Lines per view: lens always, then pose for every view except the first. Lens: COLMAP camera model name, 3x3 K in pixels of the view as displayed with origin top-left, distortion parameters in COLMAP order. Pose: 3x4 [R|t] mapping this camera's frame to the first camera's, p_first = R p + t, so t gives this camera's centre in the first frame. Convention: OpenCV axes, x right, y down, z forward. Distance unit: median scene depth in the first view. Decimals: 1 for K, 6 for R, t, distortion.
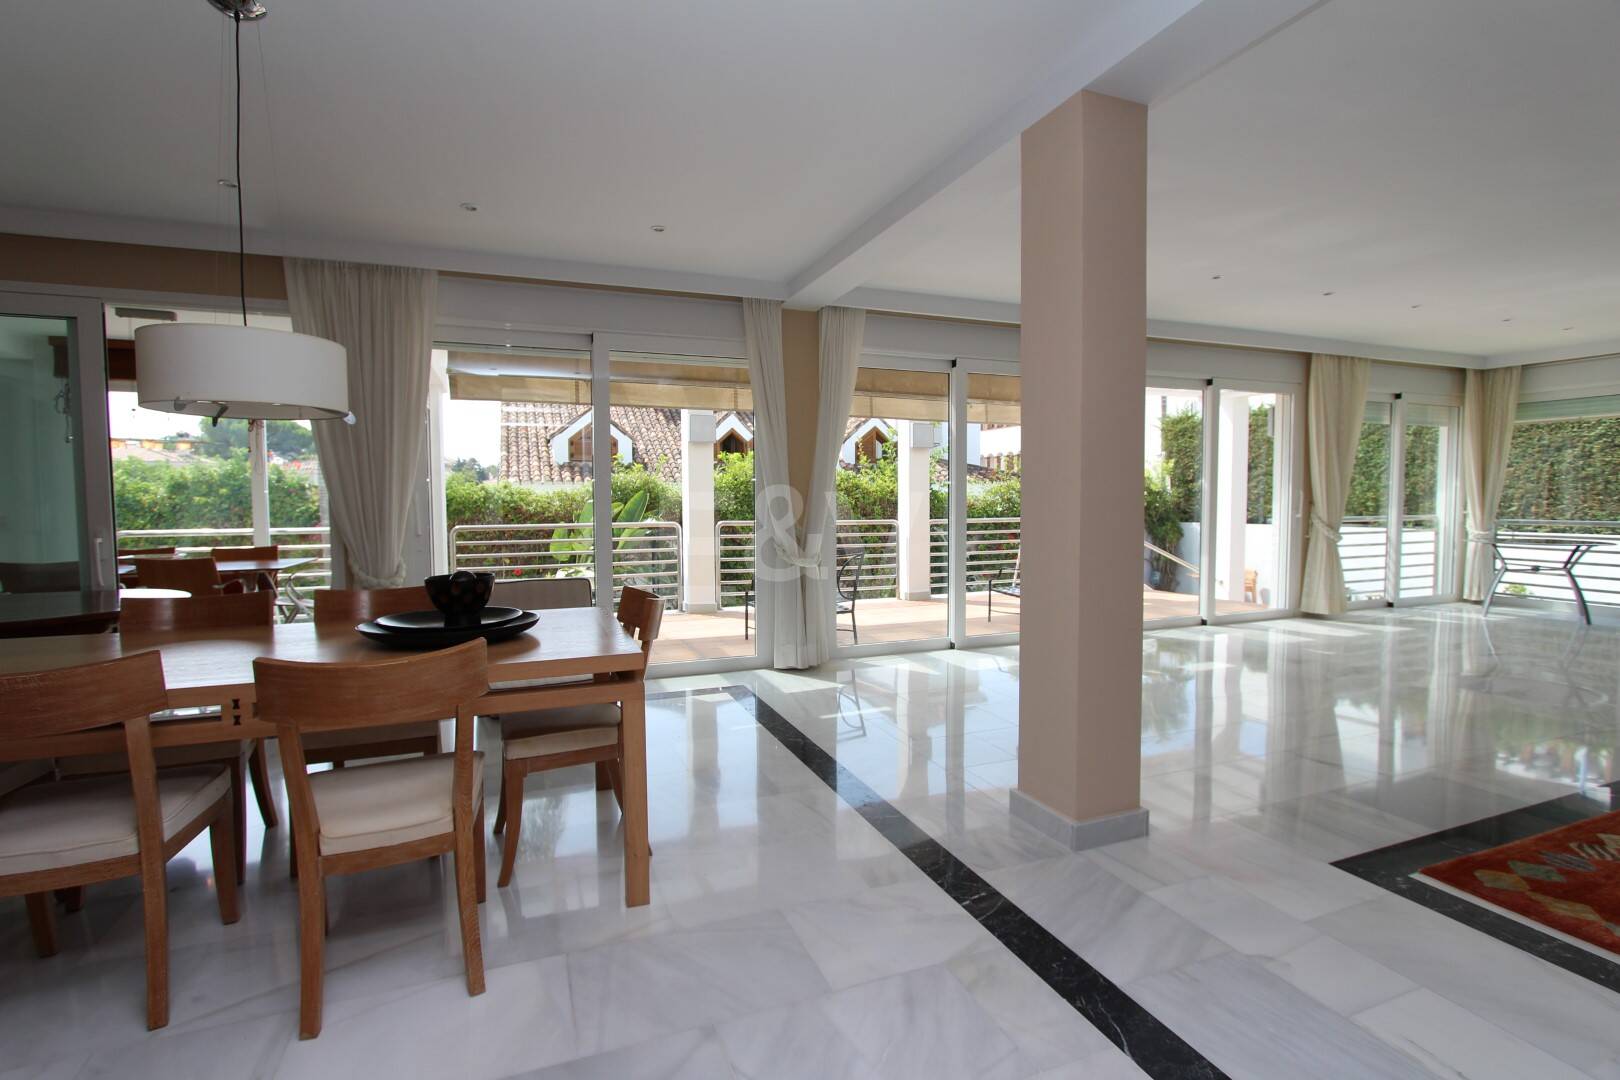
lens RADIAL K [[746.6, 0, 810.9], [0, 746.6, 537.2], [0, 0, 1]] dist [-0.014886, -0.000222]
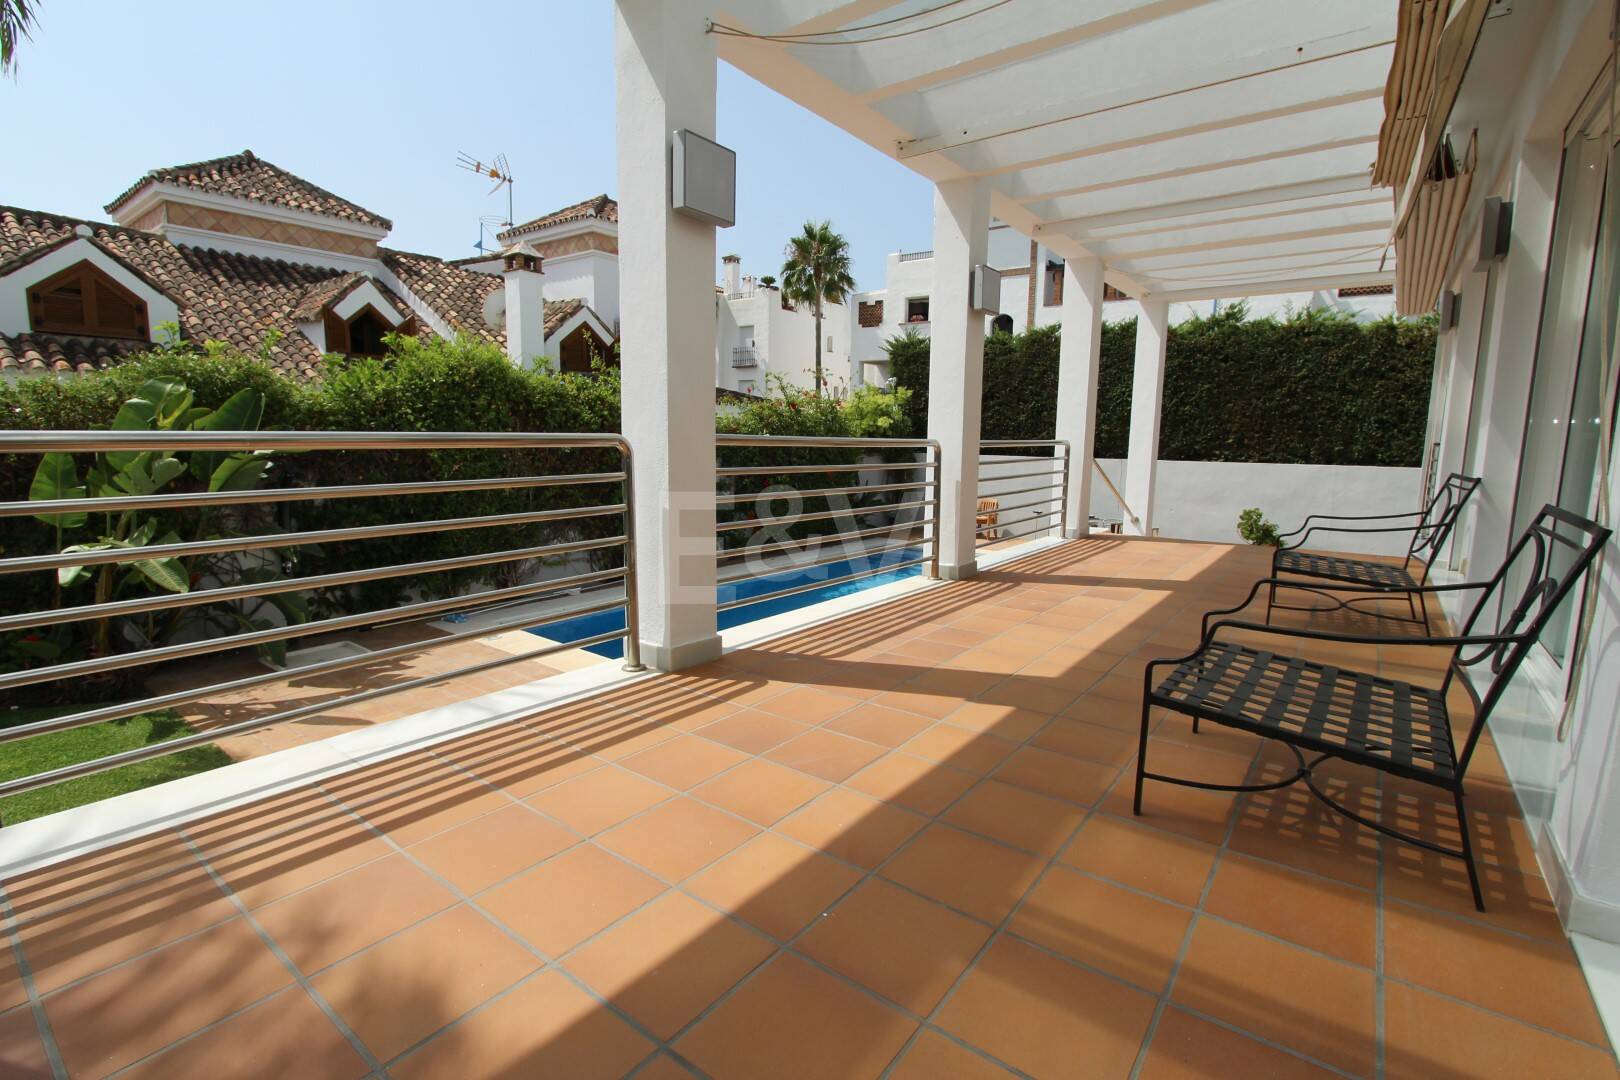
lens RADIAL K [[746.6, 0, 809.2], [0, 746.6, 540.9], [0, 0, 1]] dist [-0.014886, -0.000222]
pose [[0.863277, -0.054911, 0.501734, -0.141101], [0.008350, 0.995482, 0.094582, -0.000804], [-0.504661, -0.077461, 0.859835, 0.320531]]
